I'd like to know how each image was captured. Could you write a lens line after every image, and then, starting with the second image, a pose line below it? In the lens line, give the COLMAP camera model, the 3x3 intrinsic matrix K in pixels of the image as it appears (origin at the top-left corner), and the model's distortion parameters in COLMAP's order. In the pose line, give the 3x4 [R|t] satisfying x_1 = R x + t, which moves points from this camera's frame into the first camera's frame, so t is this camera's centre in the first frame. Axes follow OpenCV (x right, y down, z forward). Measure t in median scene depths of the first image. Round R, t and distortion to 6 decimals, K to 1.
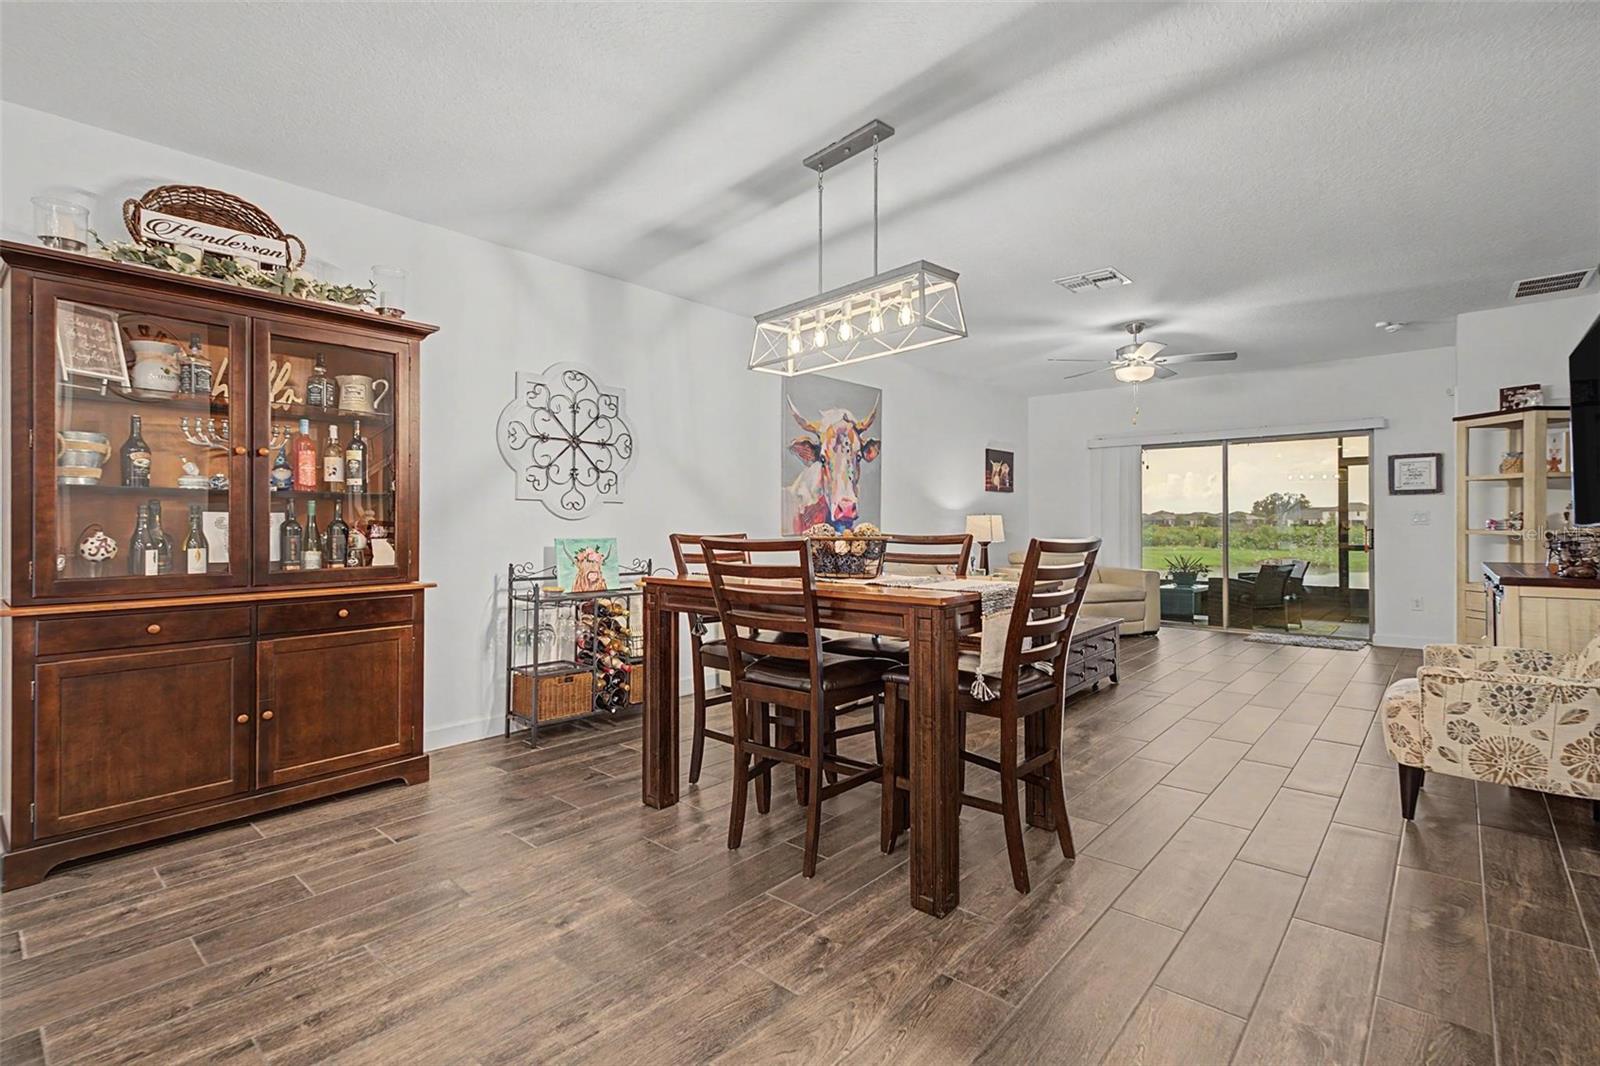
lens RADIAL K [[727.9, 0, 808.9], [0, 727.9, 521.3], [0, 0, 1]] dist [0.018579, 0.001022]
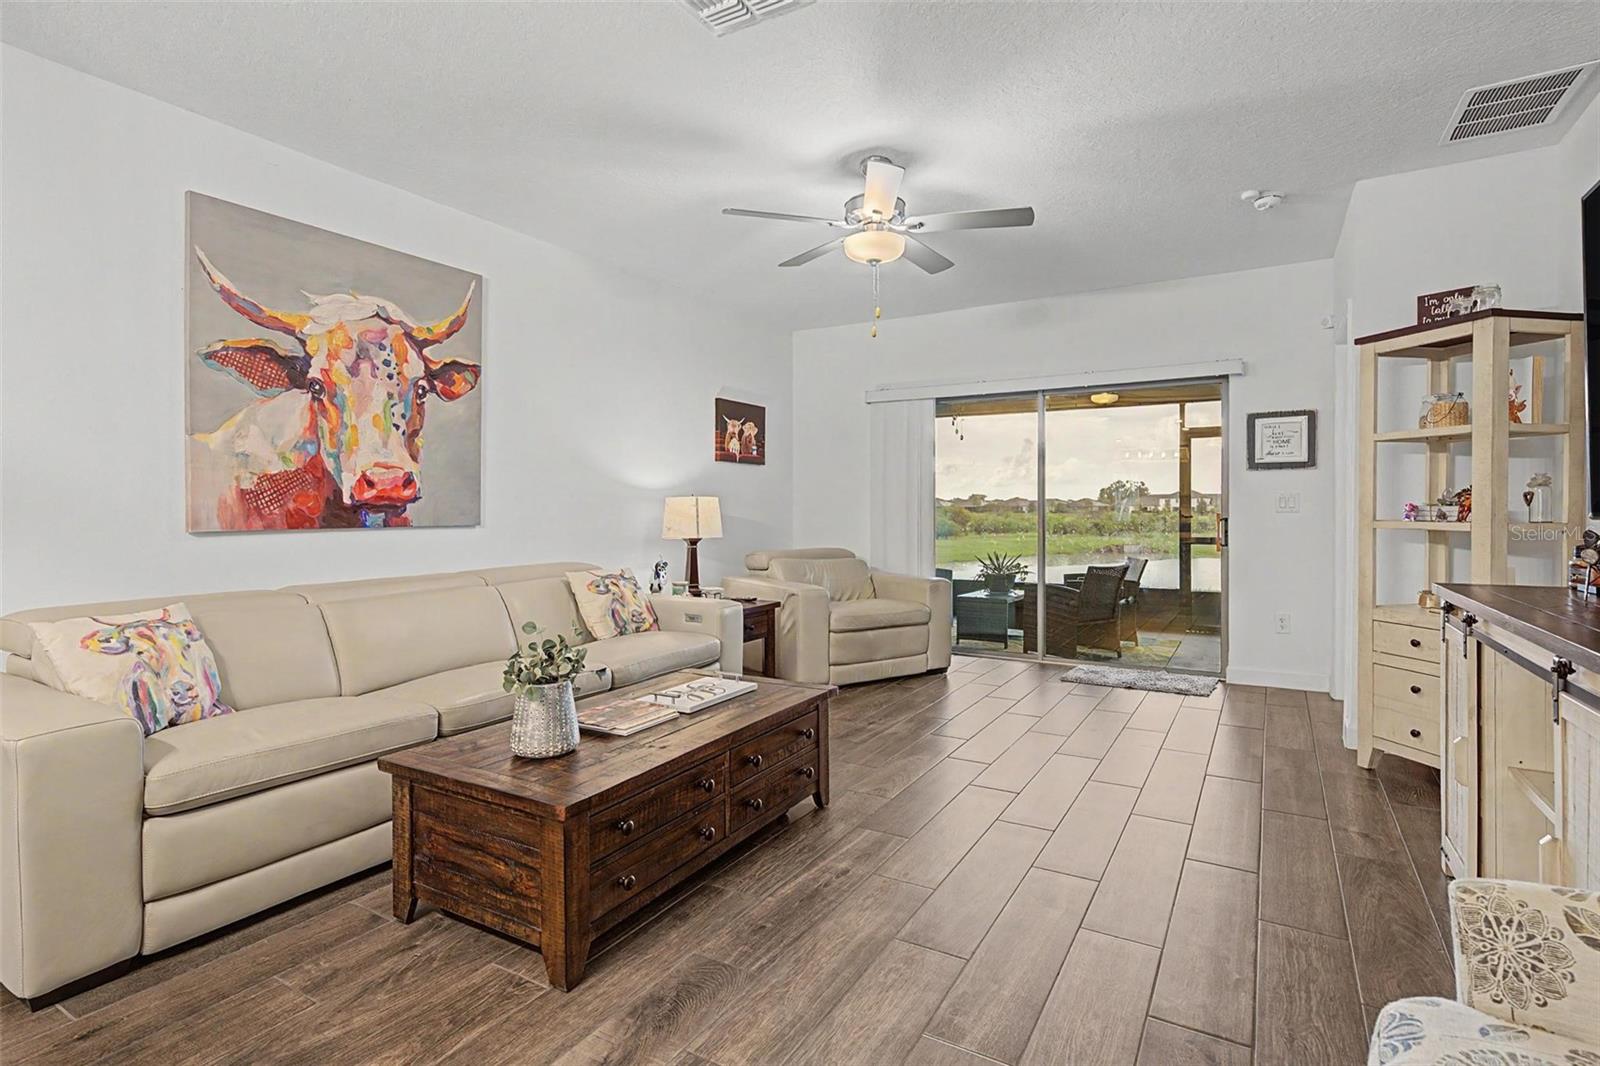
lens RADIAL K [[777.5, 0, 798.7], [0, 777.5, 515.0], [0, 0, 1]] dist [0.006527, 0.000251]
pose [[0.984511, 0.000240, 0.175321, 0.272698], [-0.001986, 0.999950, 0.009783, 0.001188], [-0.175310, -0.009980, 0.984463, 0.398596]]
